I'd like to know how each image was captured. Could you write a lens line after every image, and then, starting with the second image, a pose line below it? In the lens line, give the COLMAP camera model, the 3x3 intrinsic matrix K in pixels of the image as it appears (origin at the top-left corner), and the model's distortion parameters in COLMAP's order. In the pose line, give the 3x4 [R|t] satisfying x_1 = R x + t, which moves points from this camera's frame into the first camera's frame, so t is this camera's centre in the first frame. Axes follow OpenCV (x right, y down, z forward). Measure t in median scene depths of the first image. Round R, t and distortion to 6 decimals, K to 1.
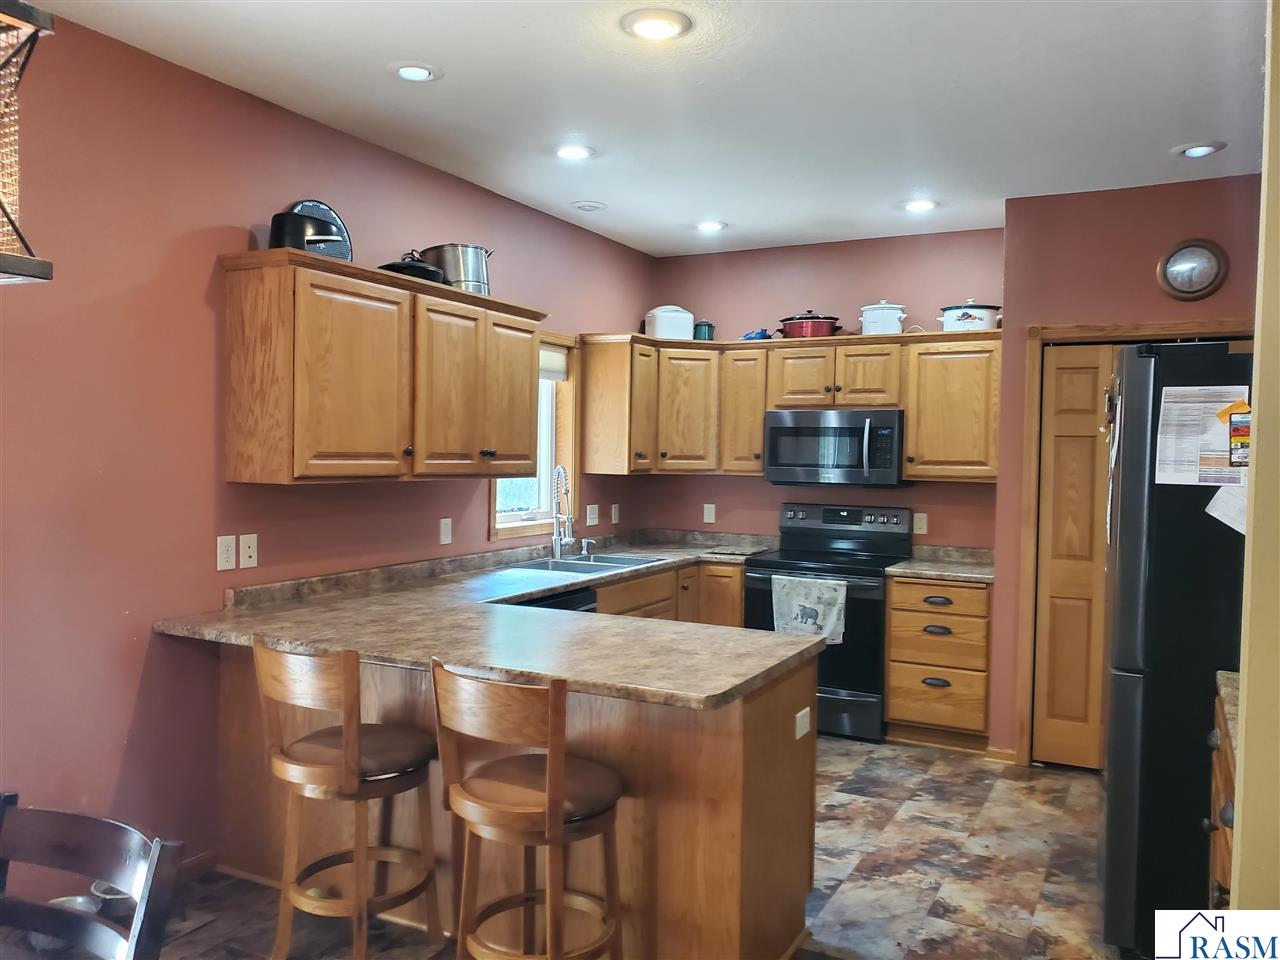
lens RADIAL K [[999.1, 0, 632.7], [0, 999.1, 482.0], [0, 0, 1]] dist [-0.008428, -0.005191]
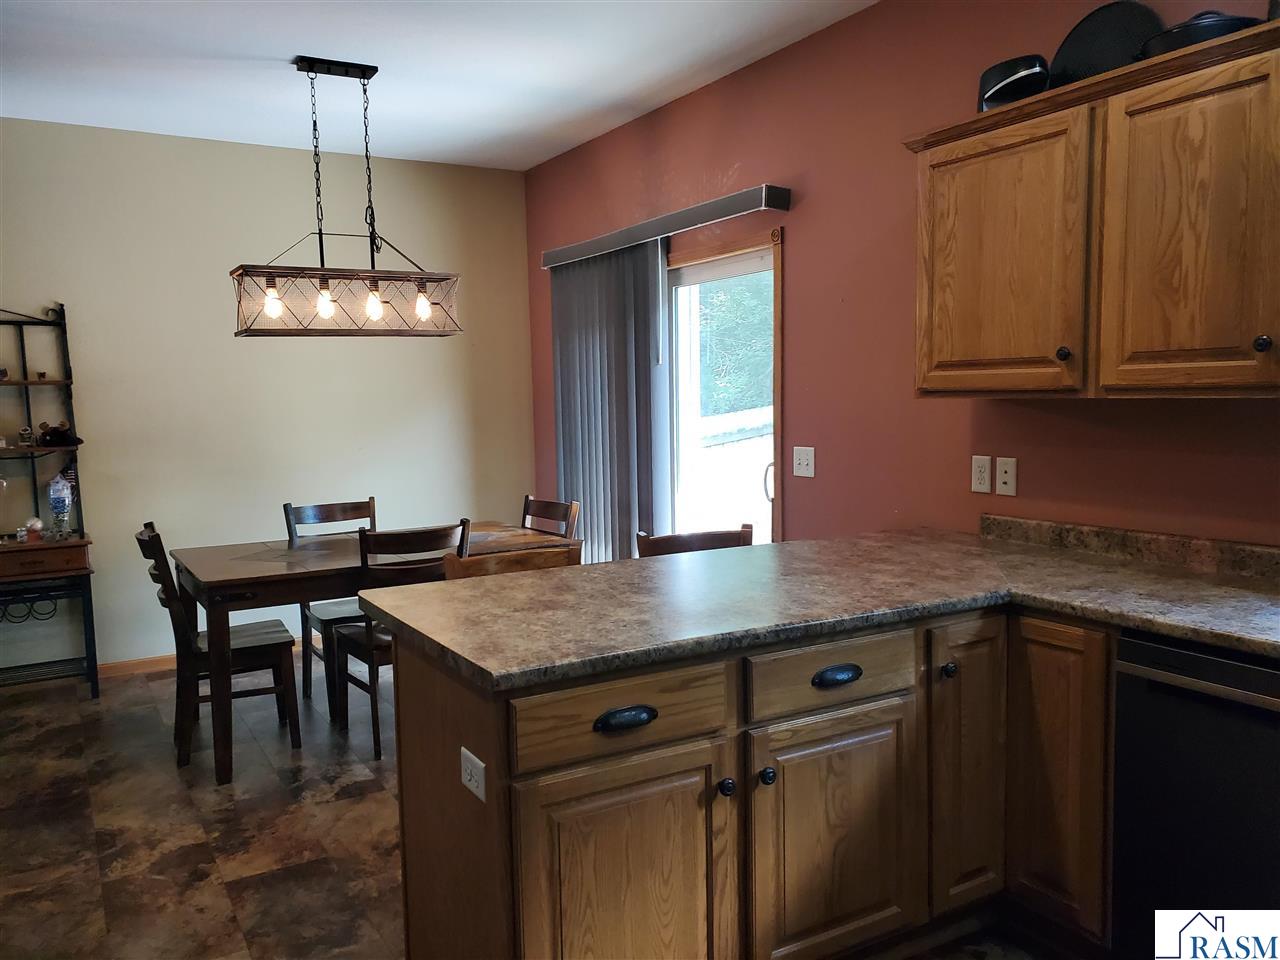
lens RADIAL K [[999.1, 0, 631.1], [0, 999.1, 484.5], [0, 0, 1]] dist [-0.008428, -0.005191]
pose [[-0.542668, 0.076624, -0.836445, 0.525303], [-0.007174, 0.995371, 0.095837, -0.005401], [0.839917, 0.058008, -0.539606, 1.190034]]
